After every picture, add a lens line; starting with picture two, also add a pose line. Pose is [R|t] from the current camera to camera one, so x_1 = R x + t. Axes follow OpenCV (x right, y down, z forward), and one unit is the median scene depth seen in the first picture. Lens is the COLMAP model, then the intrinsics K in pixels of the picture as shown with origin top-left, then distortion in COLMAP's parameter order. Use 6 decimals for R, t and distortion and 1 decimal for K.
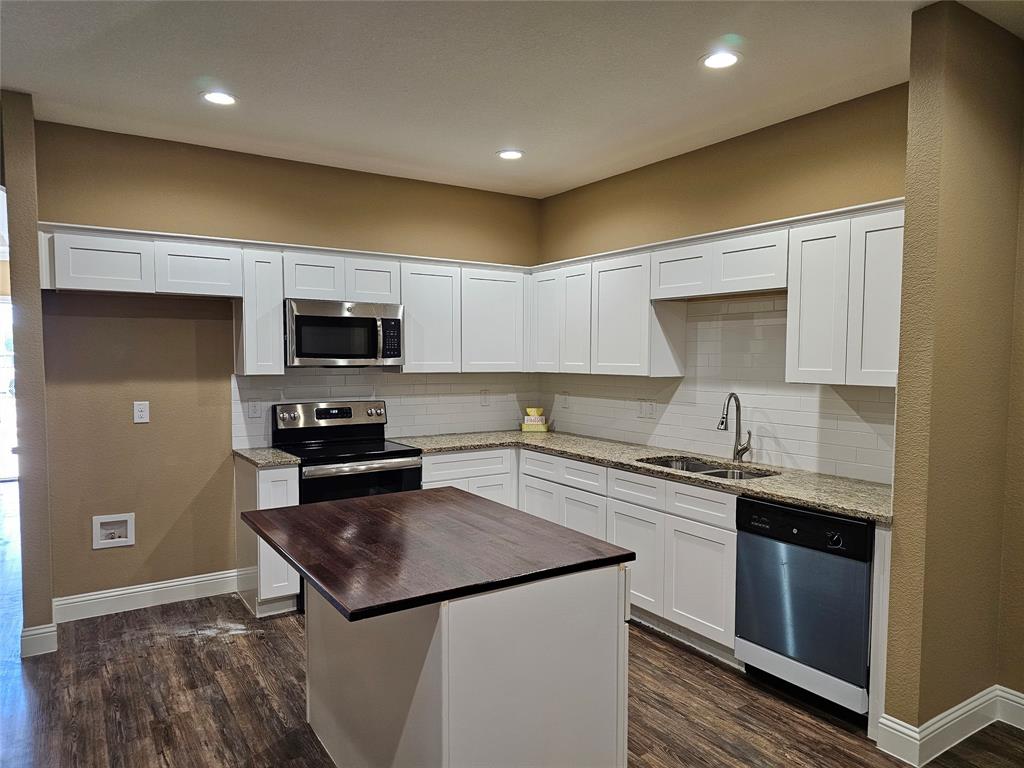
lens RADIAL K [[683.7, 0, 509.5], [0, 683.7, 395.2], [0, 0, 1]] dist [0.062011, -0.054994]
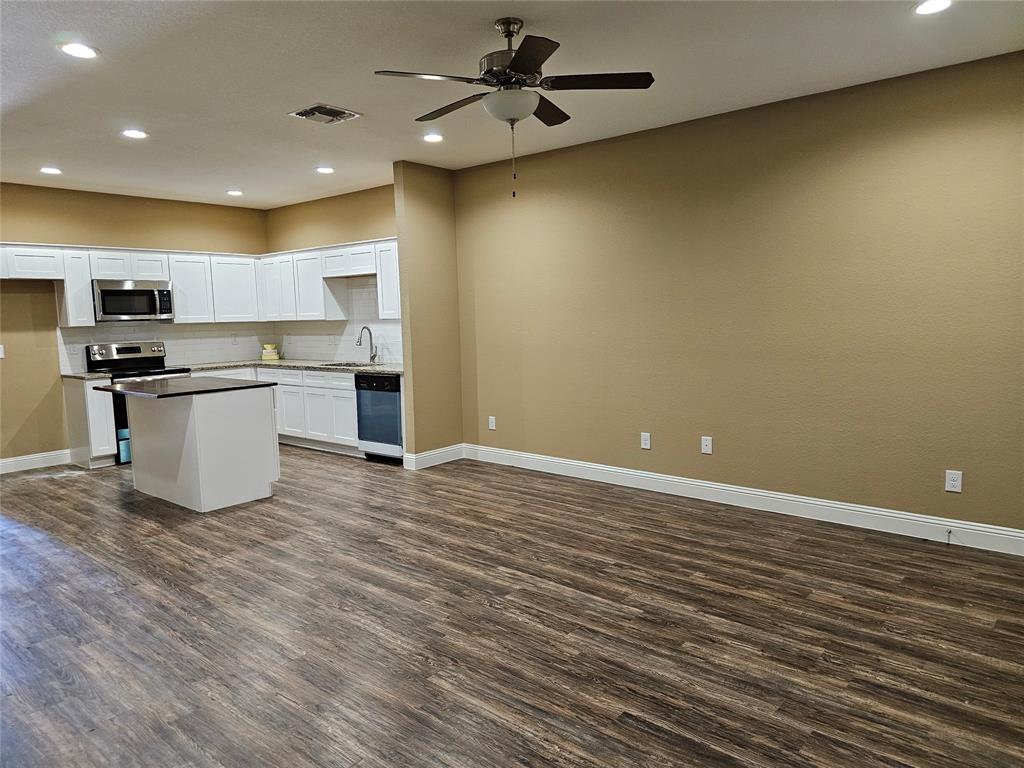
lens RADIAL K [[690.5, 0, 512.0], [0, 690.5, 384.0], [0, 0, 1]] dist [0.056065, -0.053945]
pose [[0.957938, -0.060033, 0.280627, 0.149078], [0.048775, 0.997706, 0.046937, 0.078459], [-0.282801, -0.031275, 0.958668, -0.883315]]
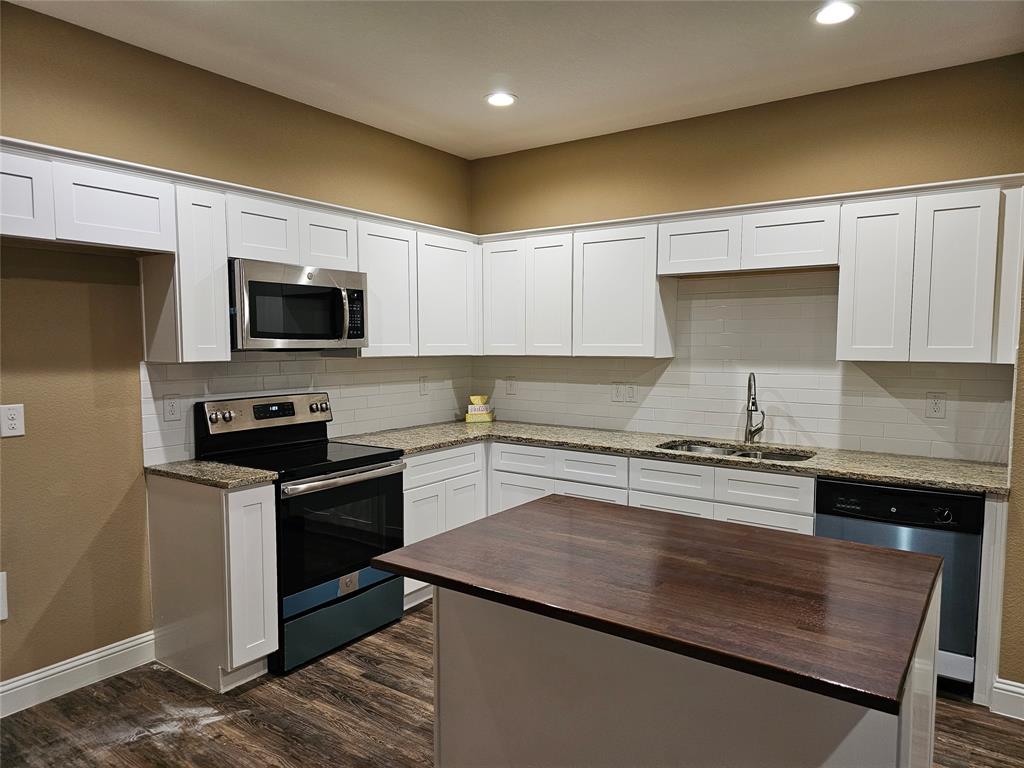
lens RADIAL K [[683.7, 0, 509.5], [0, 683.7, 395.2], [0, 0, 1]] dist [0.062011, -0.054994]
pose [[0.930112, -0.032547, 0.365830, -0.319314], [0.024771, 0.999357, 0.025930, -0.004831], [-0.366439, -0.015056, 0.930320, 0.197116]]
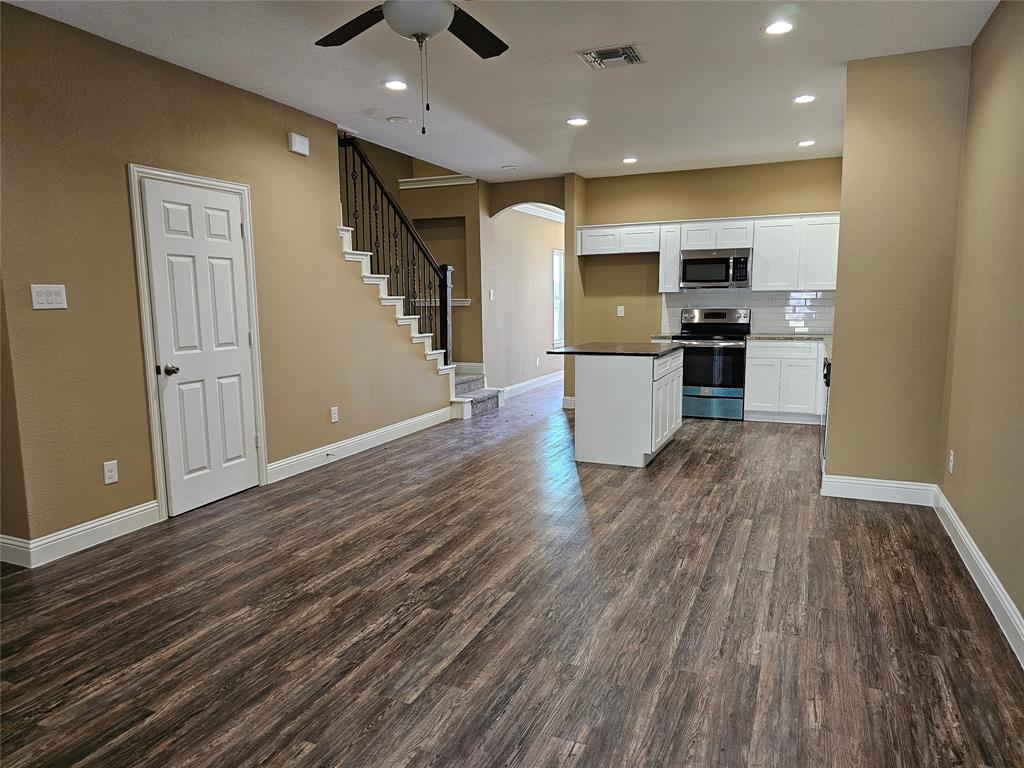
lens RADIAL K [[683.7, 0, 509.5], [0, 683.7, 395.2], [0, 0, 1]] dist [0.062011, -0.054994]
pose [[0.555271, 0.110185, -0.824338, 0.973640], [-0.041223, 0.993613, 0.105043, 0.070641], [0.830647, -0.024345, 0.556266, -0.416195]]
